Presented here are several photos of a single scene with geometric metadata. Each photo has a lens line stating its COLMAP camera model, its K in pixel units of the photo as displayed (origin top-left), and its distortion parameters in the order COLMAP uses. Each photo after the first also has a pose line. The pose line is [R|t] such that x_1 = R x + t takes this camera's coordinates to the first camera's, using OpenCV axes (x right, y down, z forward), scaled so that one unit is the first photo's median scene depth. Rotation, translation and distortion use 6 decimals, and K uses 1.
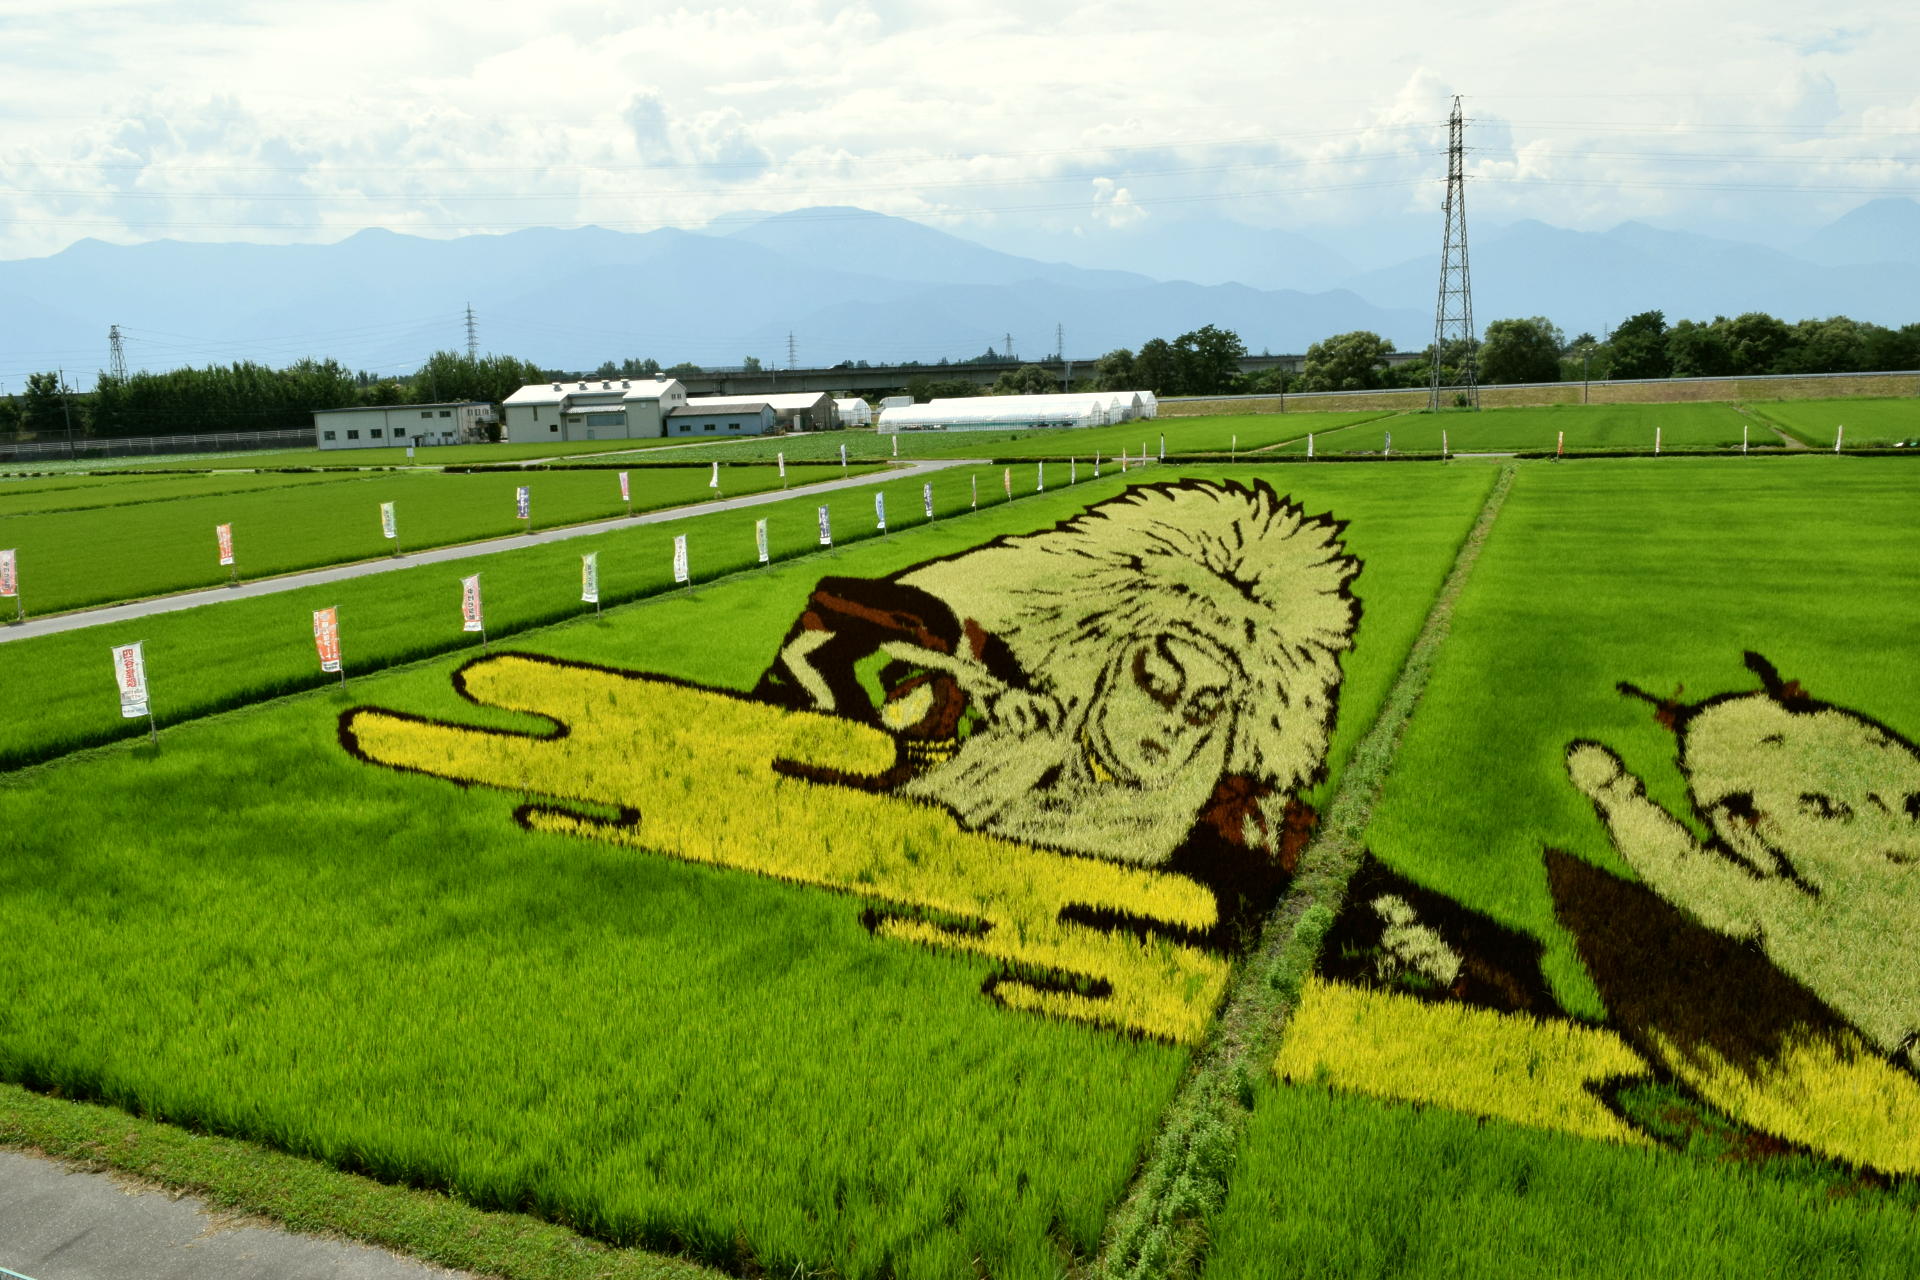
lens RADIAL K [[1486.5, 0, 961.6], [0, 1486.5, 637.1], [0, 0, 1]] dist [-0.020579, 0.010396]
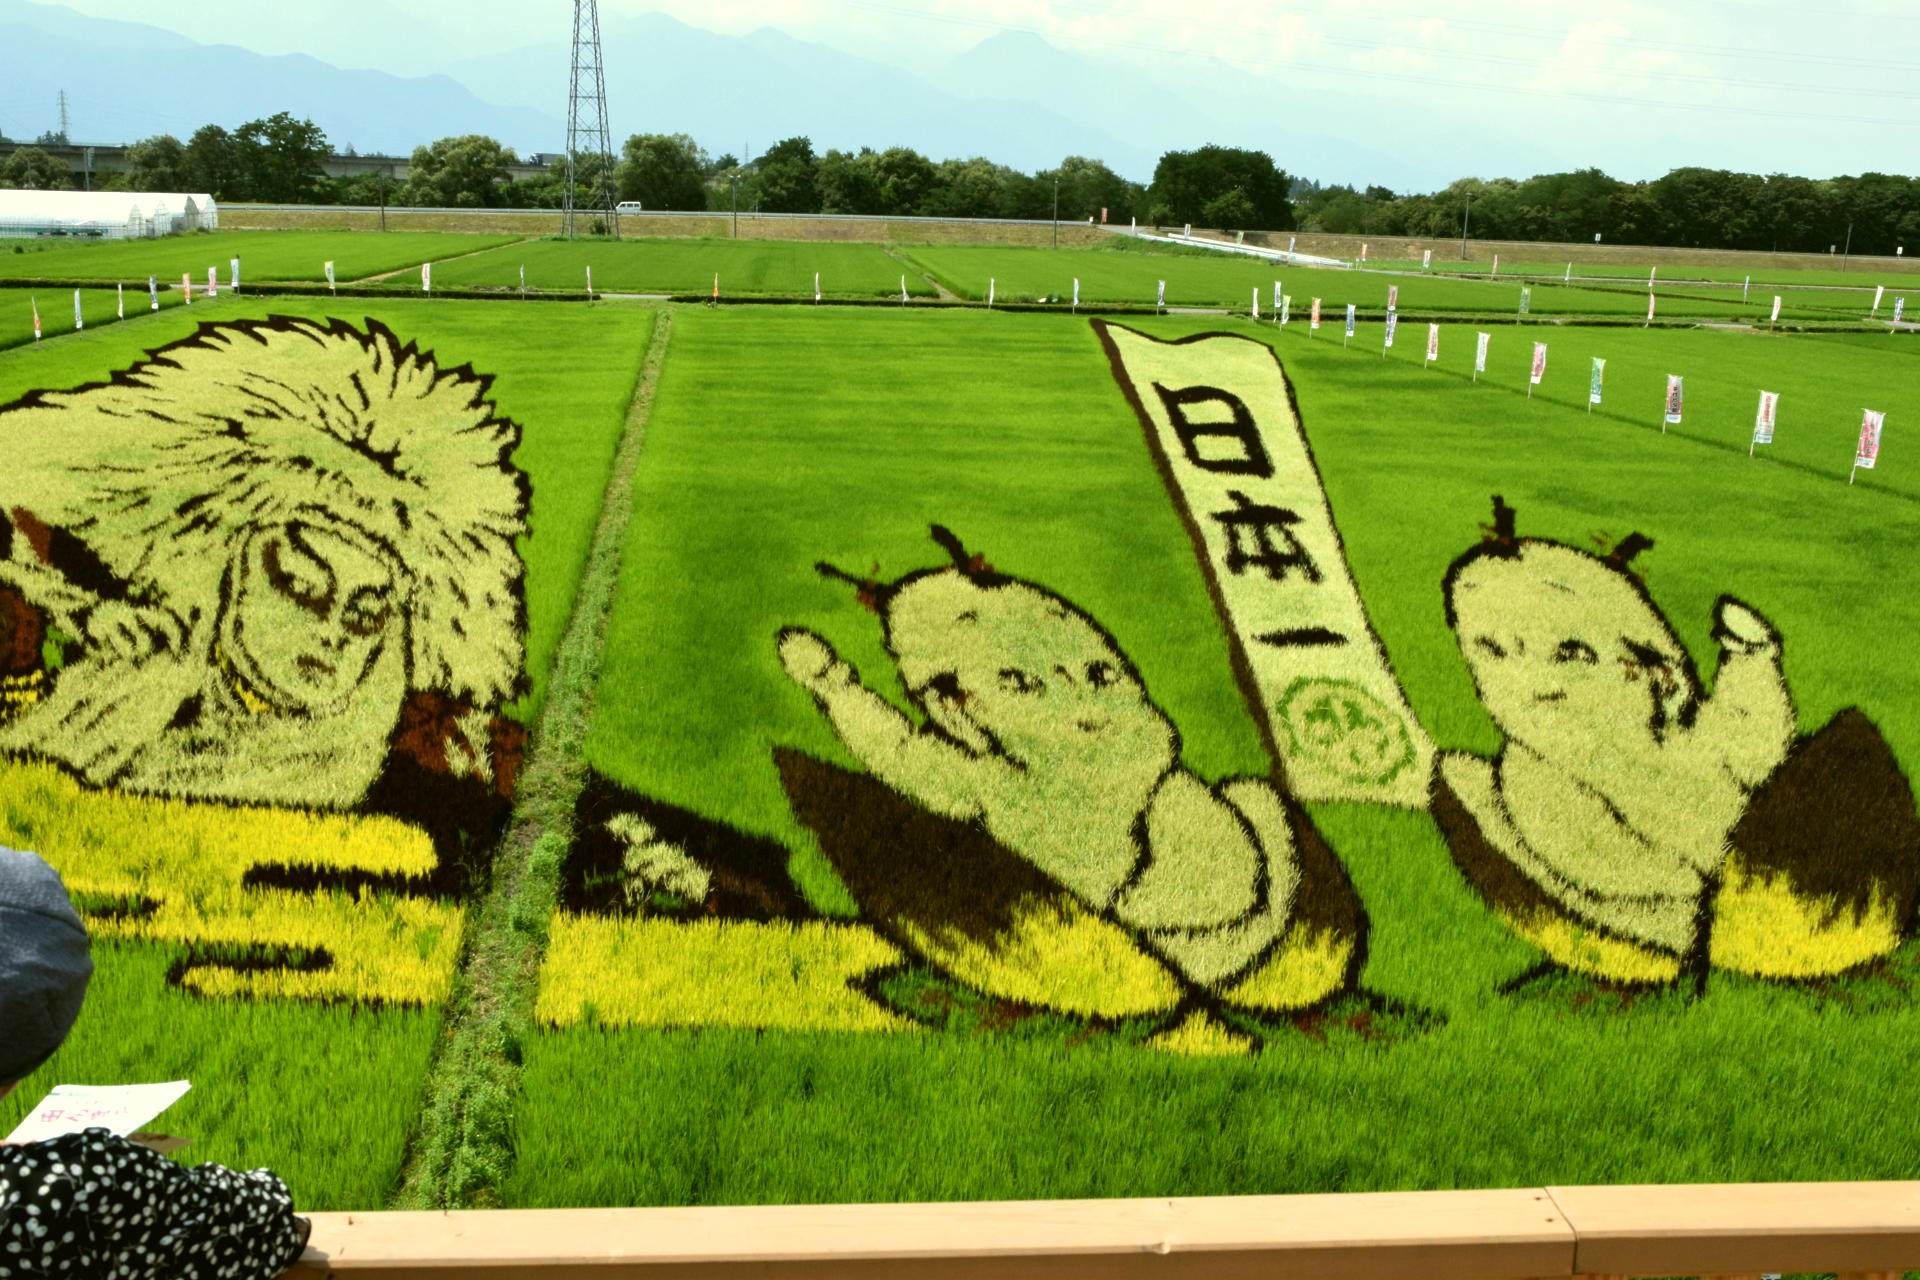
lens RADIAL K [[1786.9, 0, 962.4], [0, 1786.9, 640.9], [0, 0, 1]] dist [-0.028373, 0.003714]
pose [[0.864998, -0.060519, 0.498113, -0.040460], [0.022423, 0.996370, 0.082117, -0.009924], [-0.501275, -0.059862, 0.863215, -0.026885]]
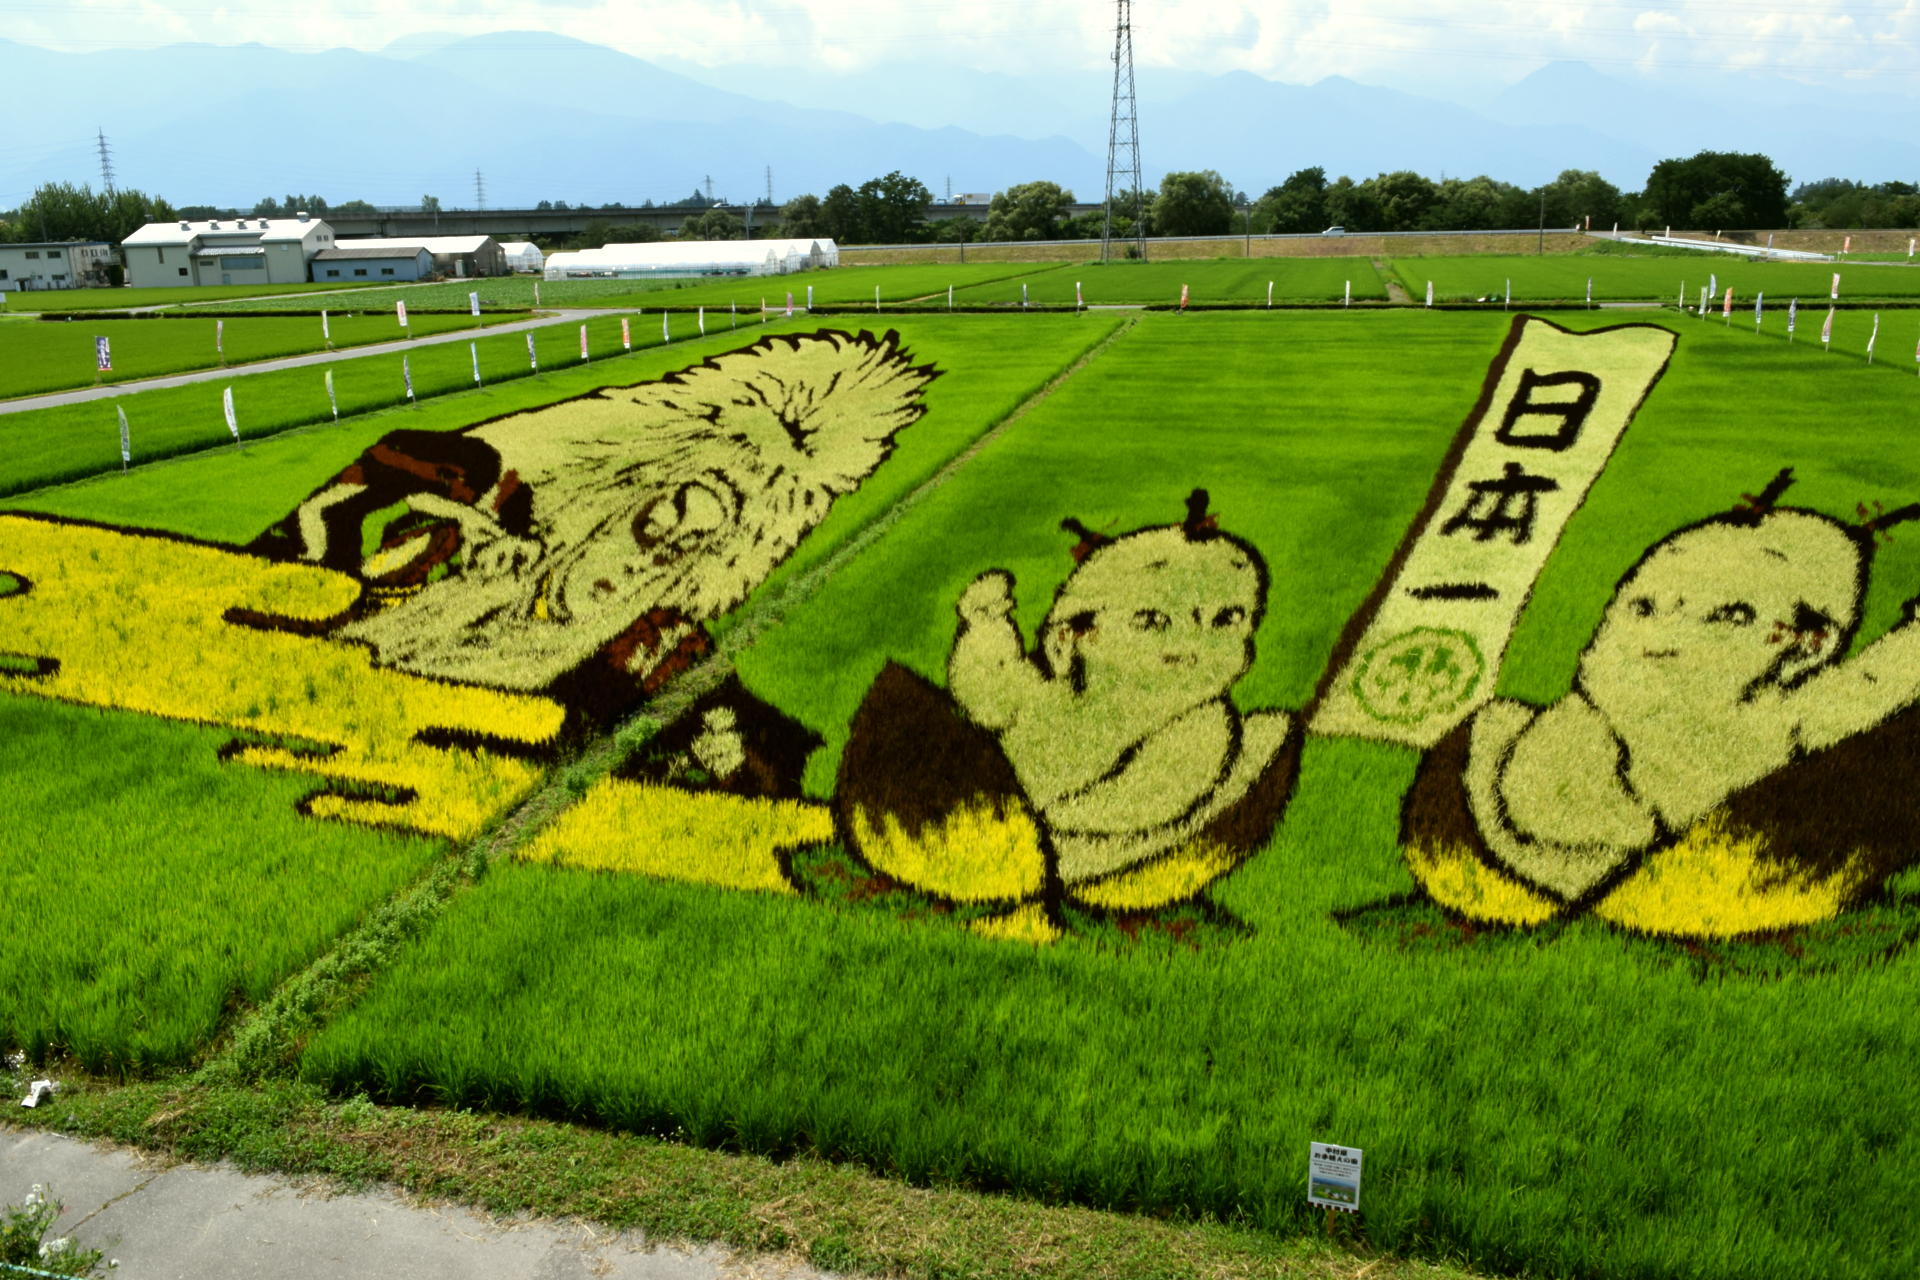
lens RADIAL K [[1495.5, 0, 962.6], [0, 1495.5, 638.9], [0, 0, 1]] dist [-0.019444, 0.011332]
pose [[0.983134, -0.033325, 0.179827, 0.148002], [0.015458, 0.994882, 0.099855, 0.006754], [-0.182235, -0.095391, 0.978617, -0.076508]]
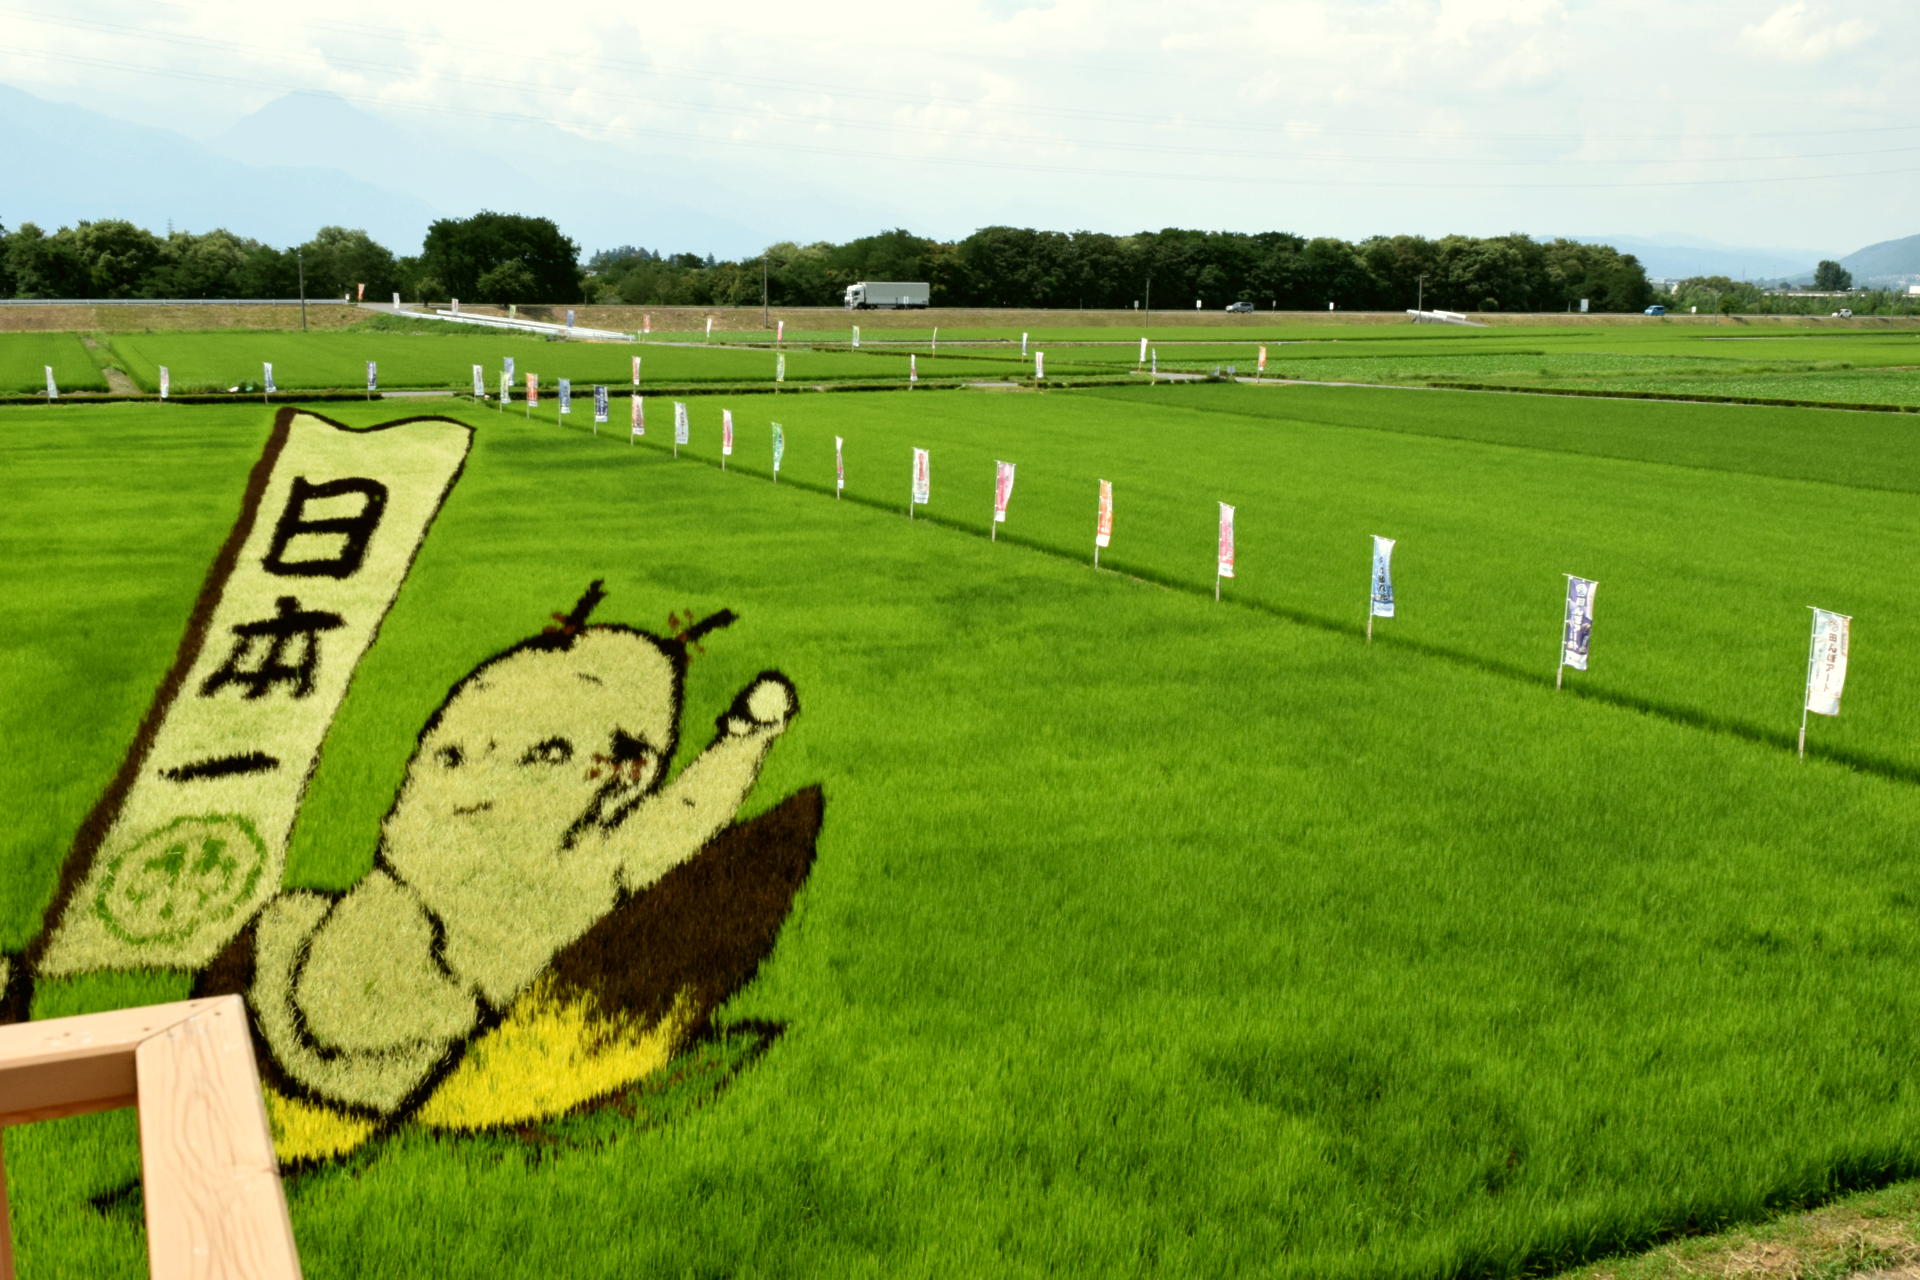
lens RADIAL K [[1975.0, 0, 960.0], [0, 1975.0, 640.0], [0, 0, 1]] dist [-0.022206, 0.002446]
pose [[0.653941, -0.094189, 0.750660, 0.139418], [0.094078, 0.994642, 0.042845, 0.006418], [-0.750673, 0.042603, 0.659298, -0.117588]]
